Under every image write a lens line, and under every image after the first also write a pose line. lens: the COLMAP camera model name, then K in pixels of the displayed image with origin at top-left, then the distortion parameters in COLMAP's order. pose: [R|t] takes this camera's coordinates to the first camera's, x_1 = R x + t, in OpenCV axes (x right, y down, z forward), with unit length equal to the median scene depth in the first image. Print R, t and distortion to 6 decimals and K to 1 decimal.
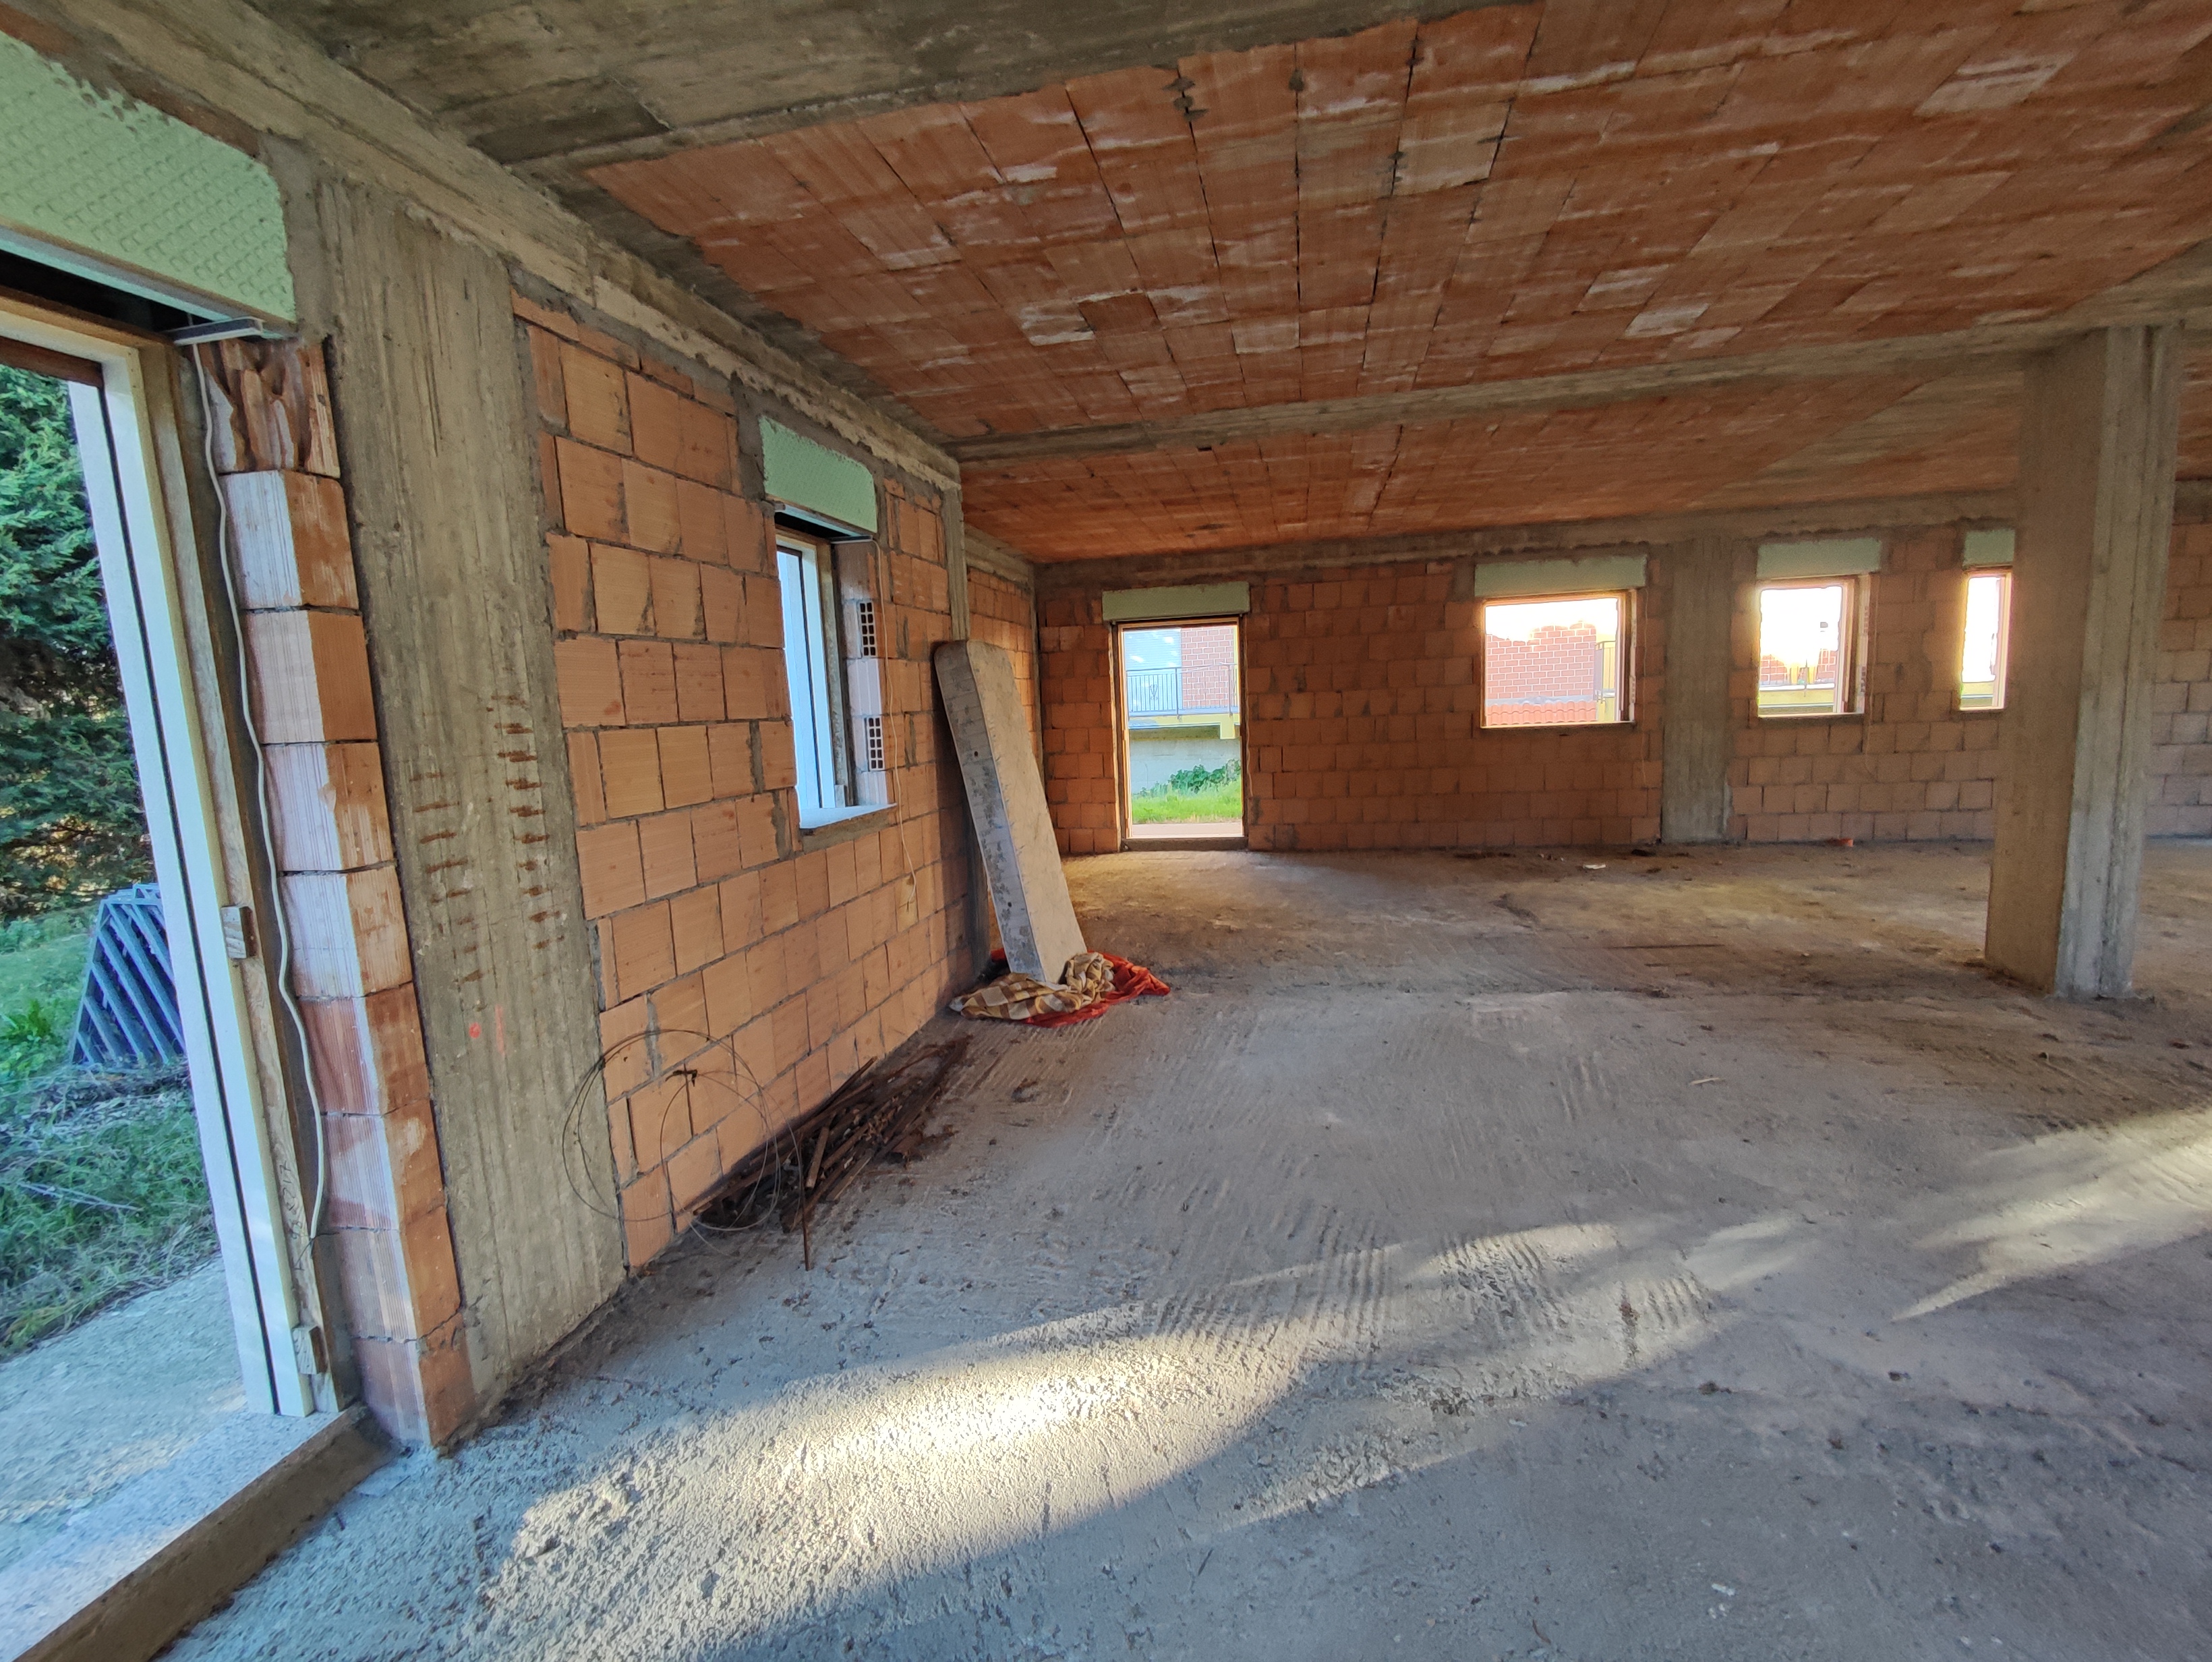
lens RADIAL K [[1010.7, 0, 1092.7], [0, 1010.7, 838.8], [0, 0, 1]] dist [0.003021, -0.006638]
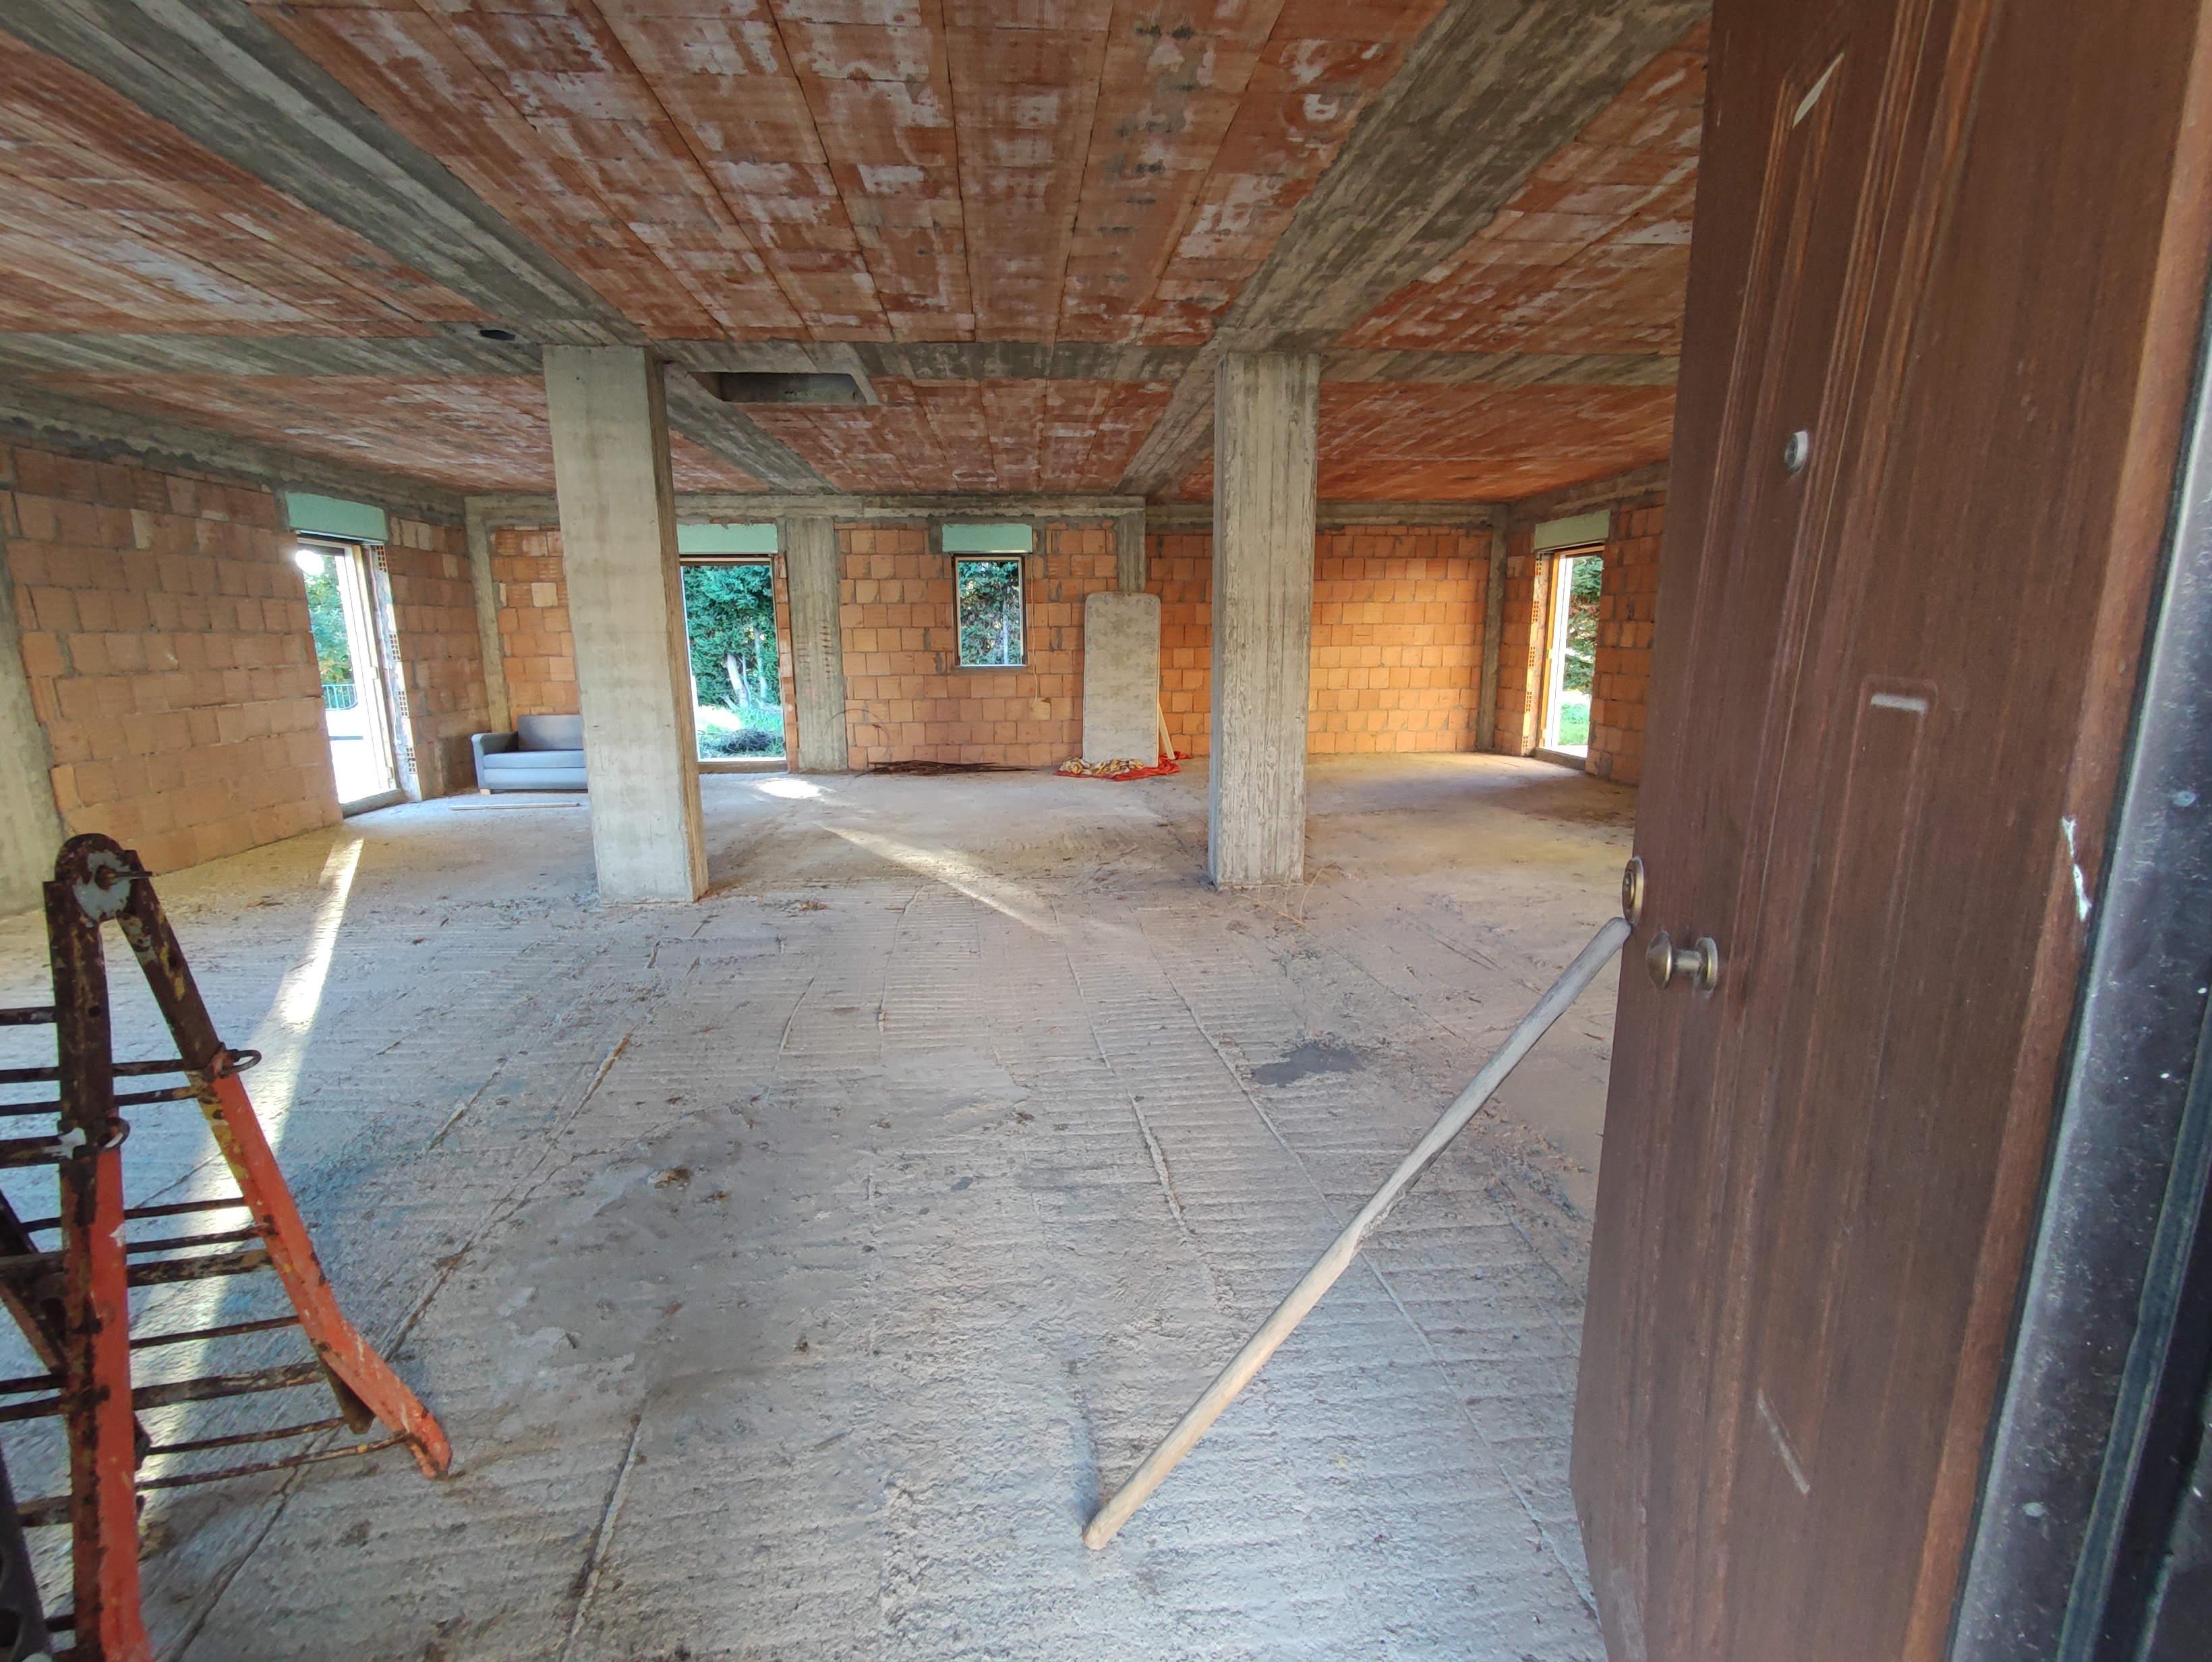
lens RADIAL K [[1010.7, 0, 1092.7], [0, 1010.7, 838.8], [0, 0, 1]] dist [0.003021, -0.006638]
pose [[0.279159, 0.236768, -0.930597, 2.249401], [-0.134838, 0.969188, 0.206138, -0.154893], [0.950731, 0.067934, 0.302483, 0.462967]]
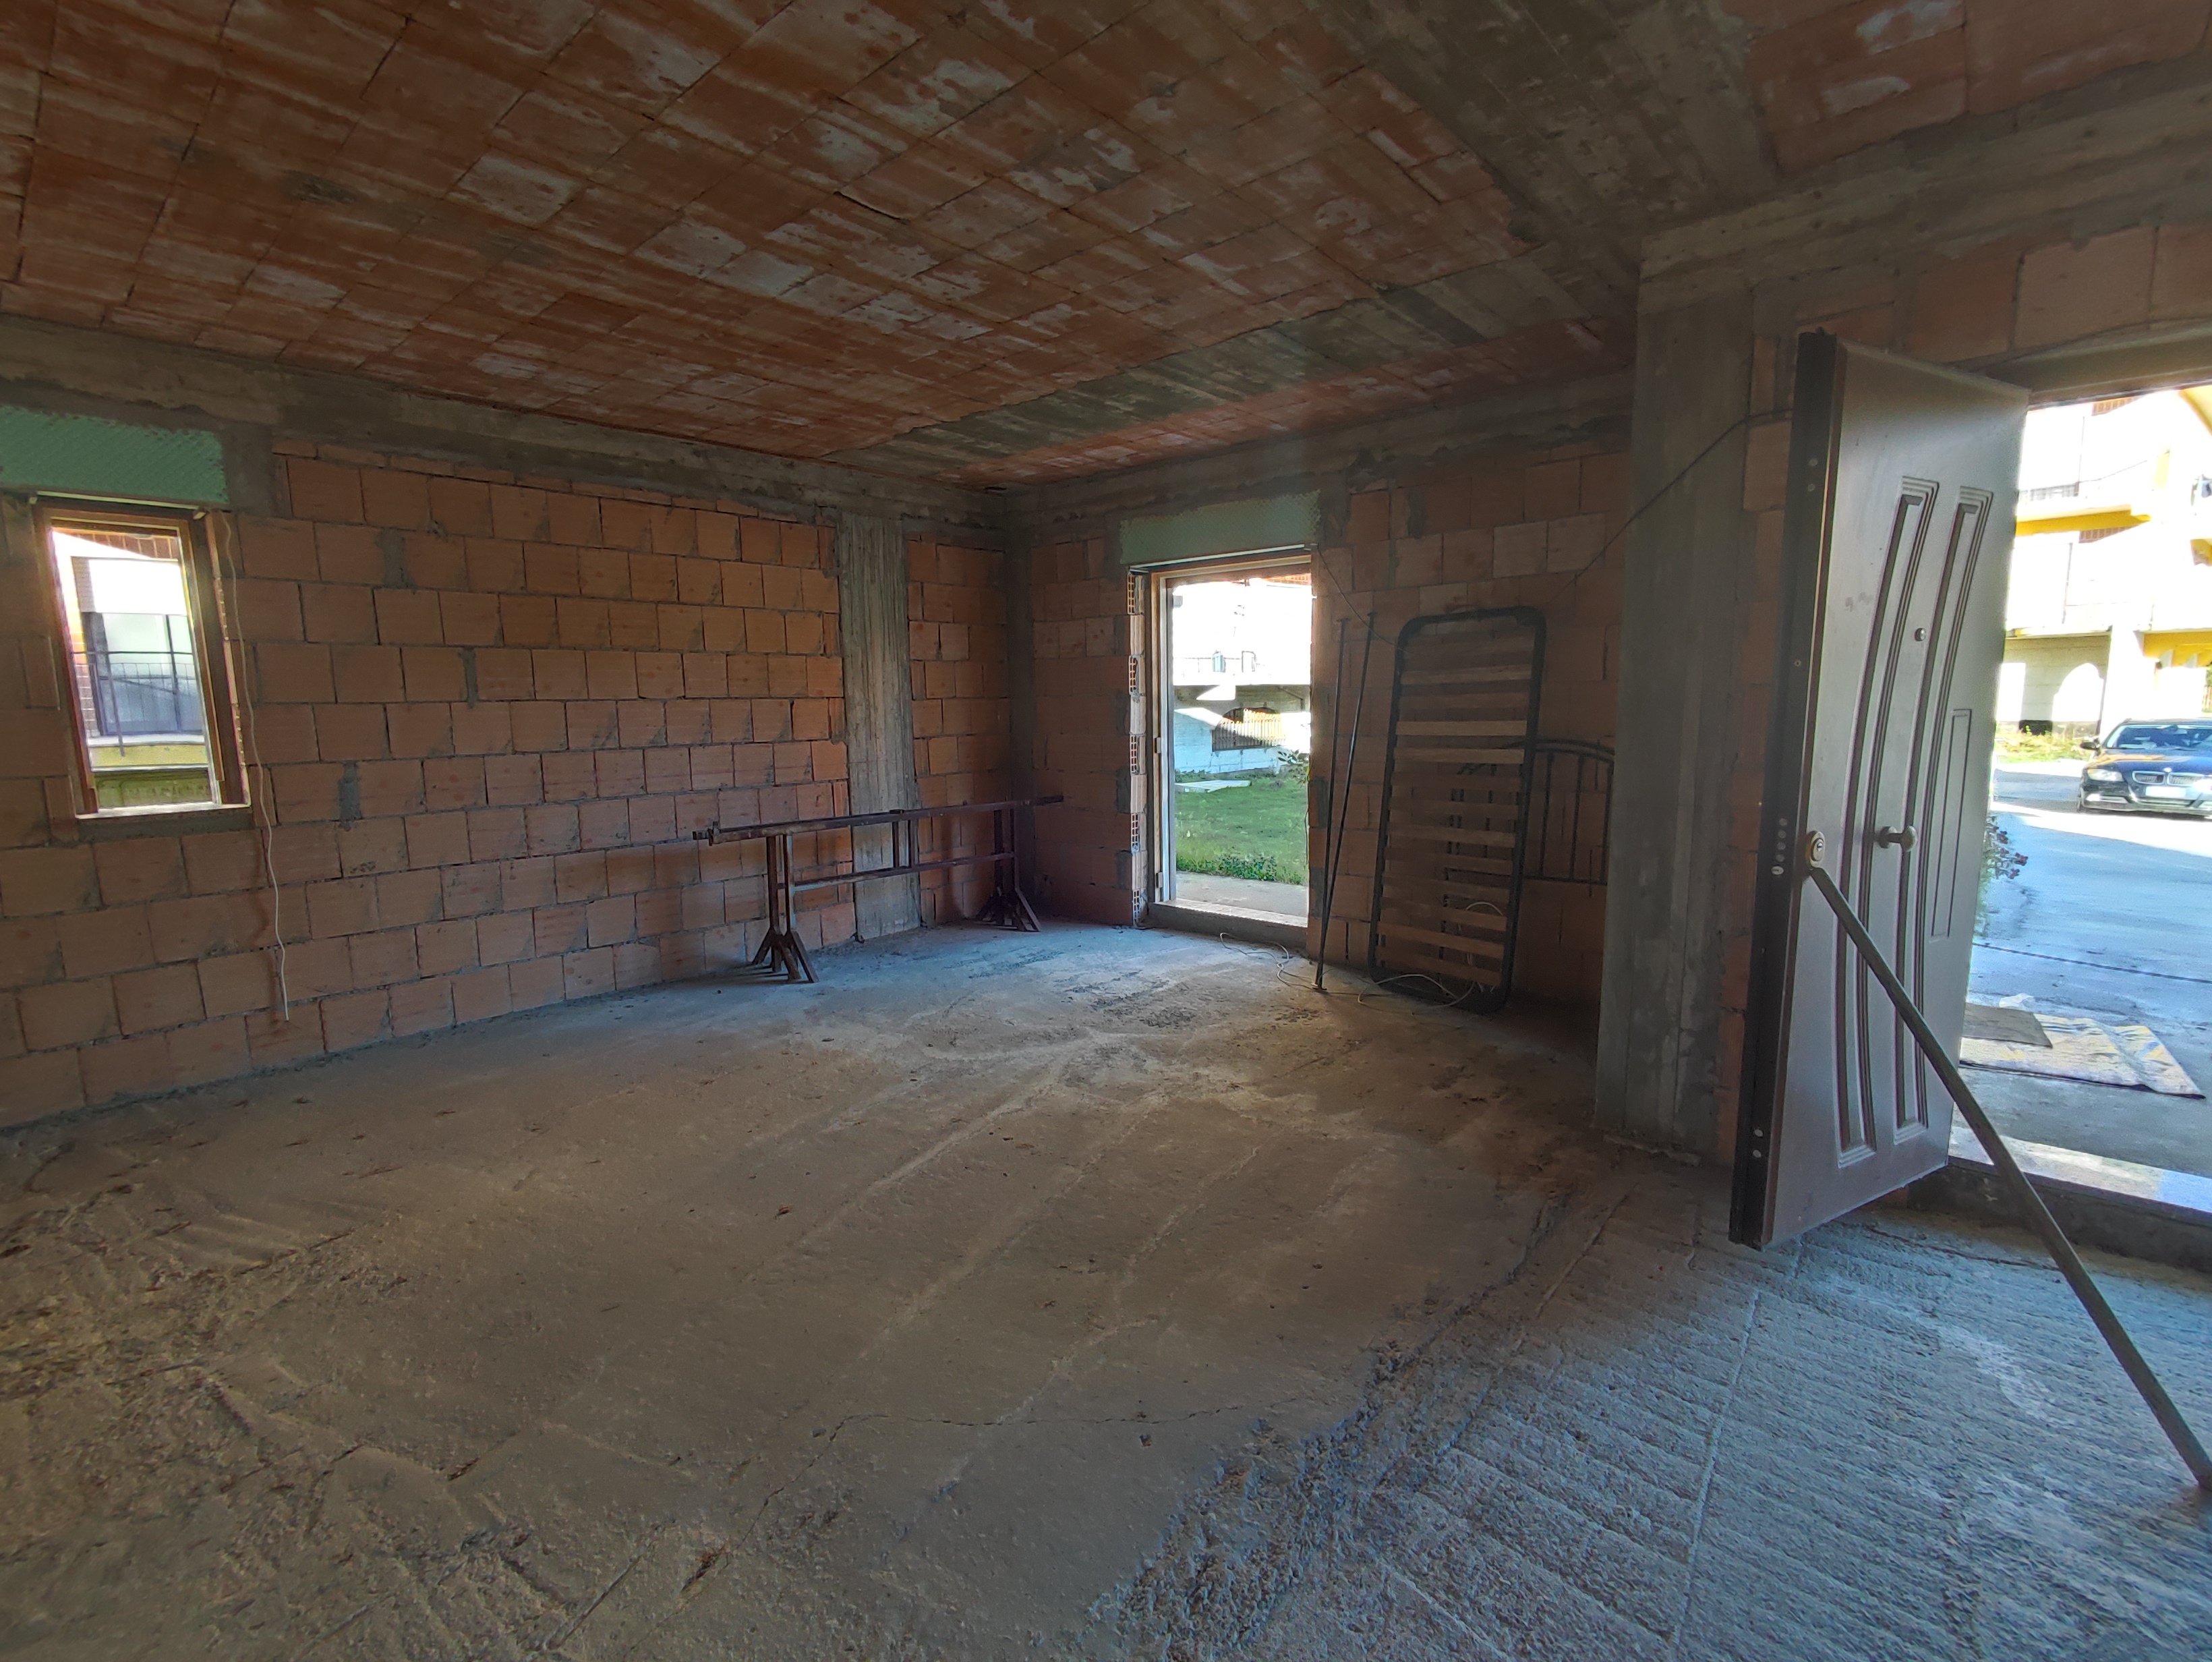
lens RADIAL K [[1009.8, 0, 1096.9], [0, 1009.8, 838.5], [0, 0, 1]] dist [-0.003507, 0.000638]
pose [[0.498880, -0.081308, 0.862849, 1.353588], [0.111215, 0.993364, 0.029305, -0.159268], [-0.859506, 0.081342, 0.504612, 0.765526]]
